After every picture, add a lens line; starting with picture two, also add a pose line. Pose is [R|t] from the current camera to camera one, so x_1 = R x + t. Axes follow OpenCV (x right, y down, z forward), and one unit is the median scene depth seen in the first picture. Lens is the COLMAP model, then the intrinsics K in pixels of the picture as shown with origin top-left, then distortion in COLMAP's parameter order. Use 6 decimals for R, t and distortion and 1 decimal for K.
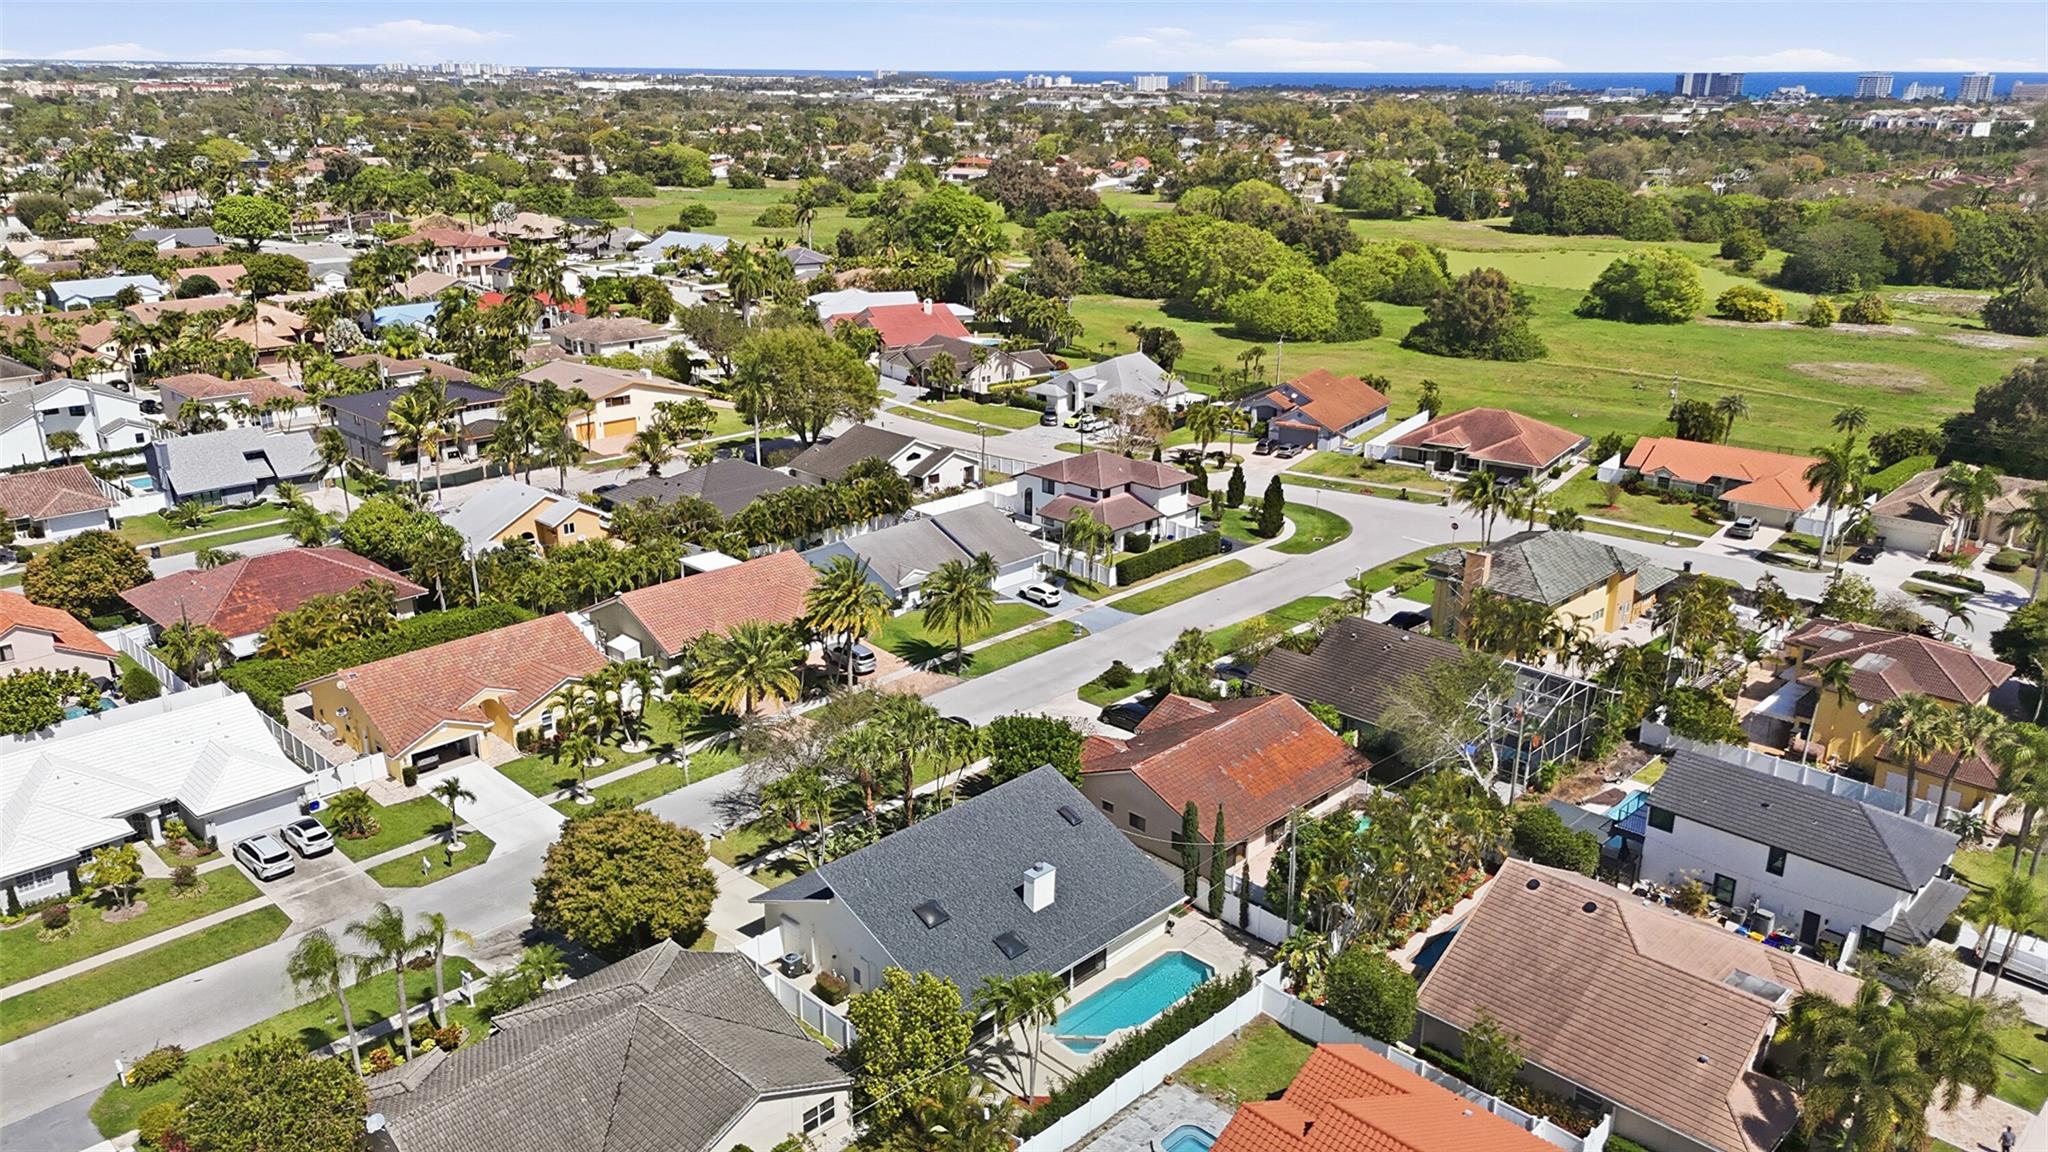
lens RADIAL K [[1476.3, 0, 1016.2], [0, 1476.3, 578.2], [0, 0, 1]] dist [0.040343, -0.042681]
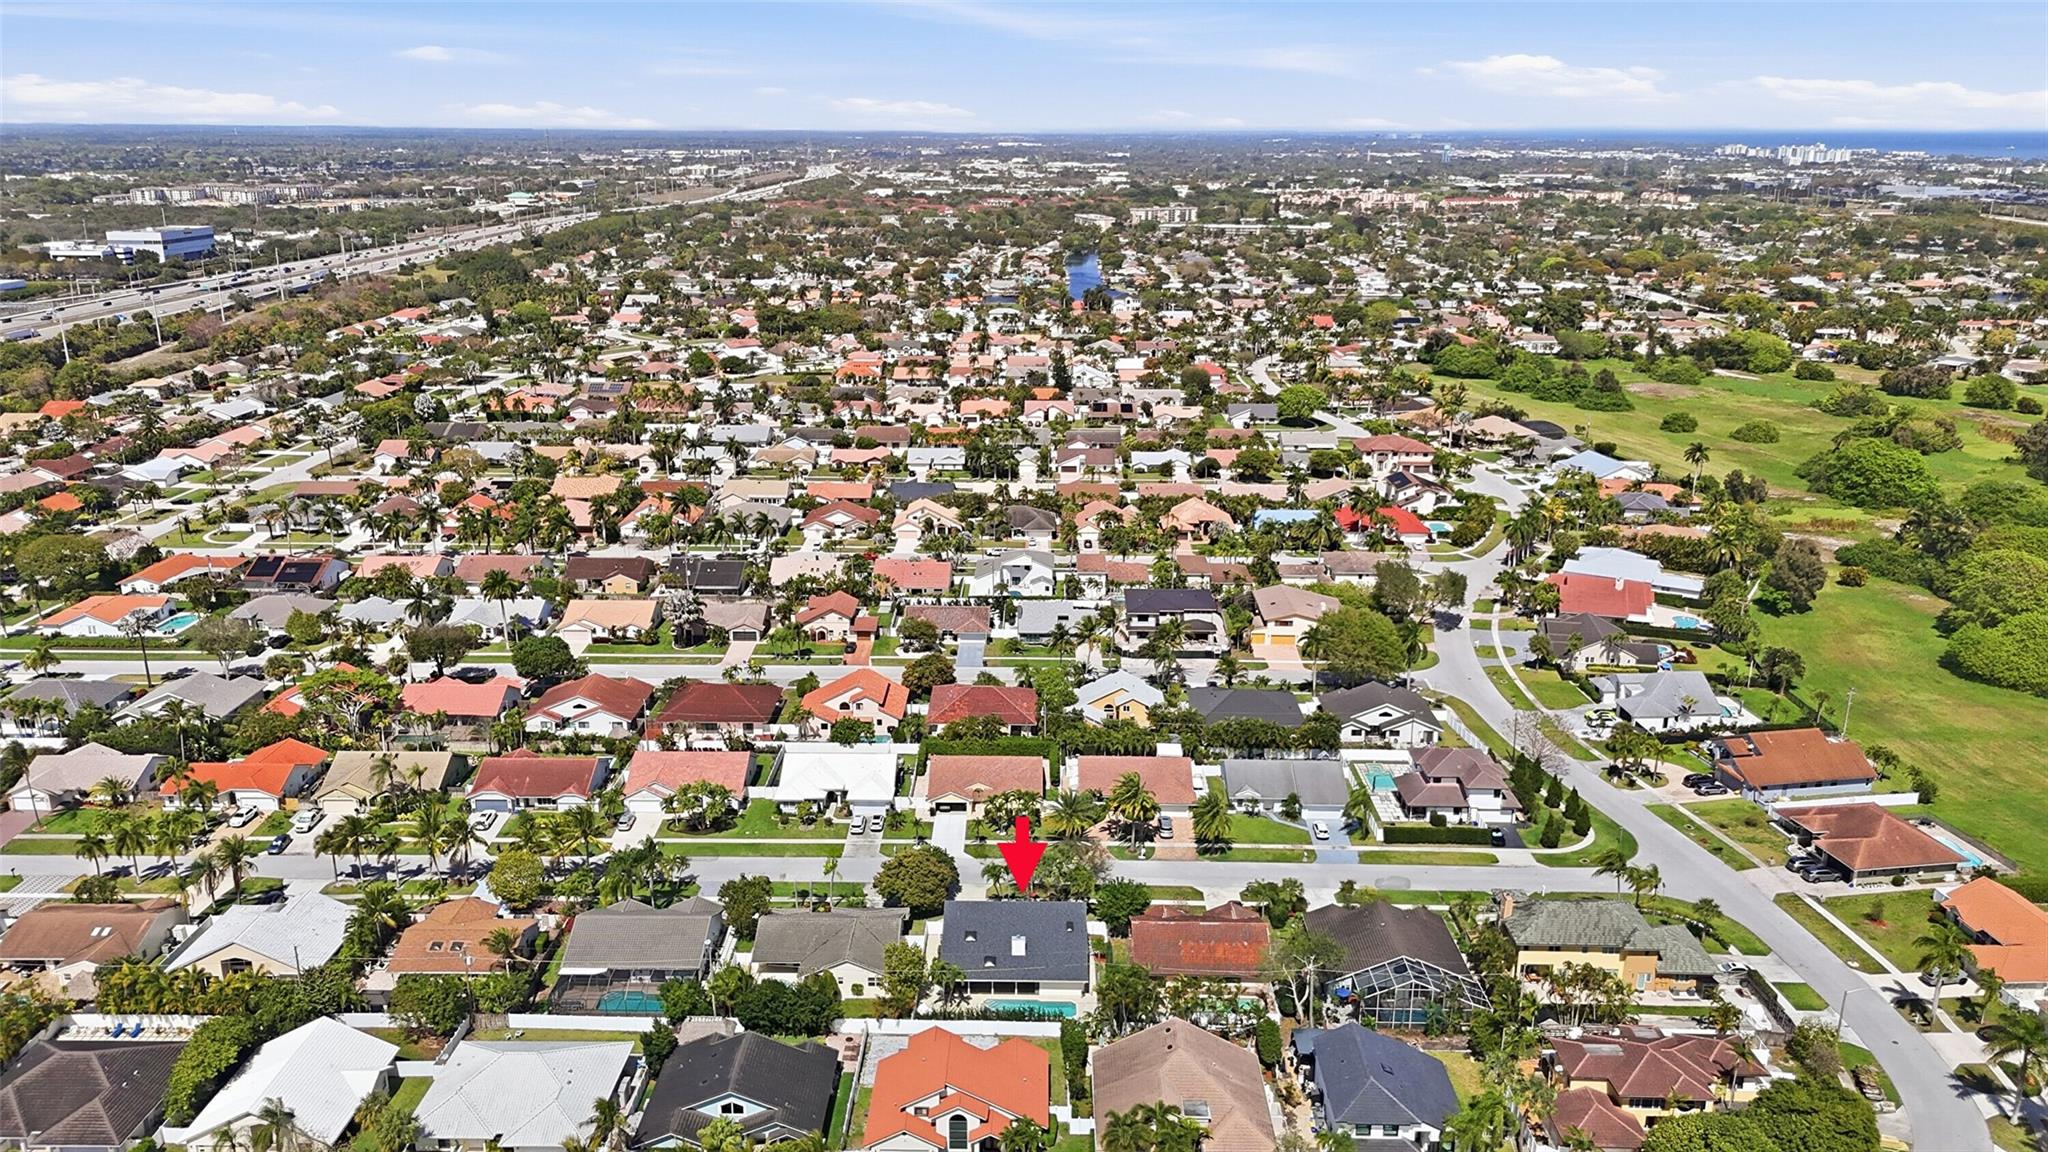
lens RADIAL K [[1476.3, 0, 1018.5], [0, 1476.3, 561.6], [0, 0, 1]] dist [0.040343, -0.042681]
pose [[0.678637, 0.192816, -0.708713, 0.764706], [-0.229692, 0.972242, 0.044569, -0.233768], [0.697634, 0.132539, 0.704088, -0.338068]]
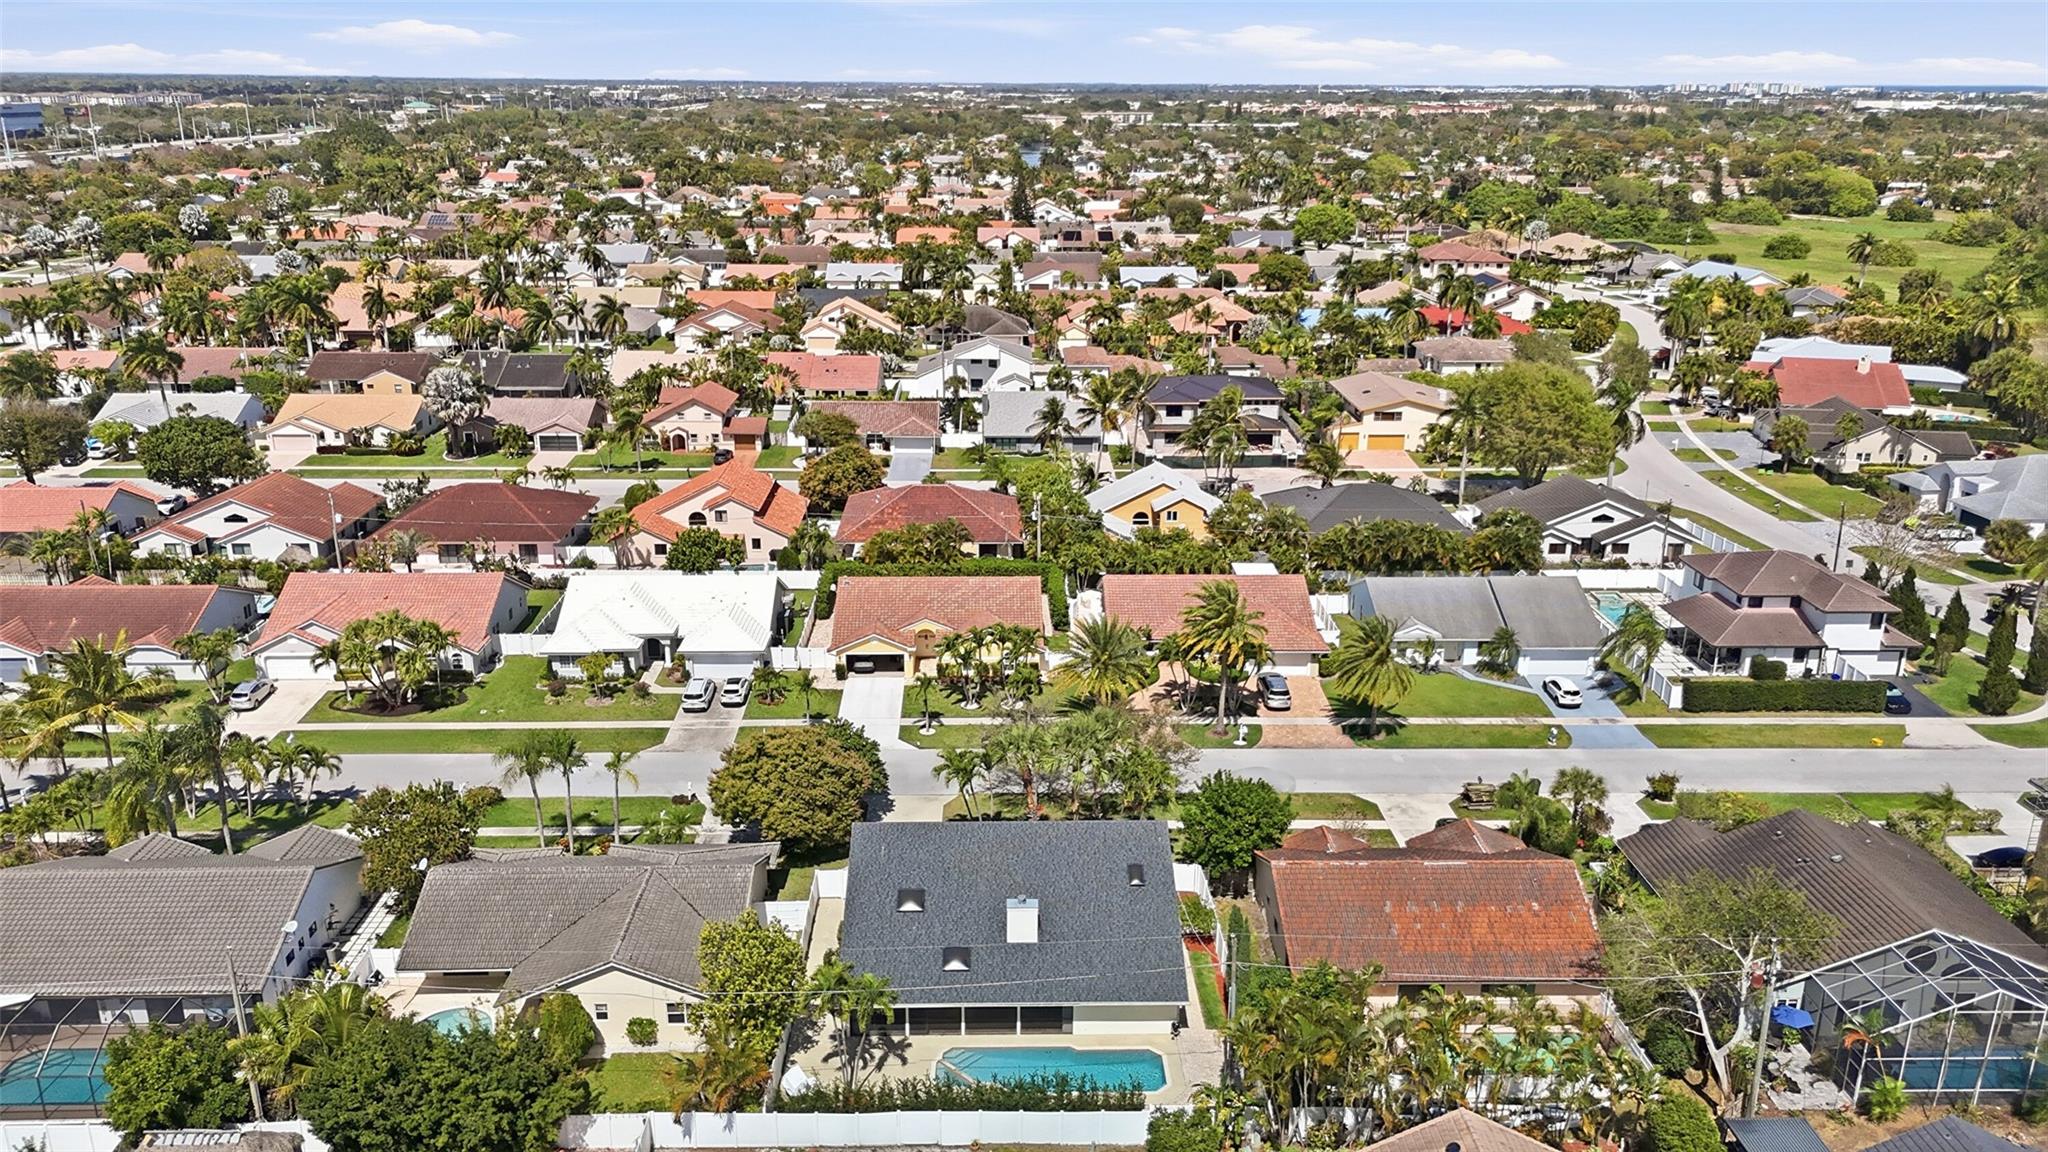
lens RADIAL K [[1476.3, 0, 1024.8], [0, 1476.3, 584.0], [0, 0, 1]] dist [0.040343, -0.042681]
pose [[0.709317, 0.216769, -0.670731, 0.315597], [-0.223075, 0.971666, 0.078117, -0.040945], [0.668660, 0.094213, 0.737575, 0.136093]]
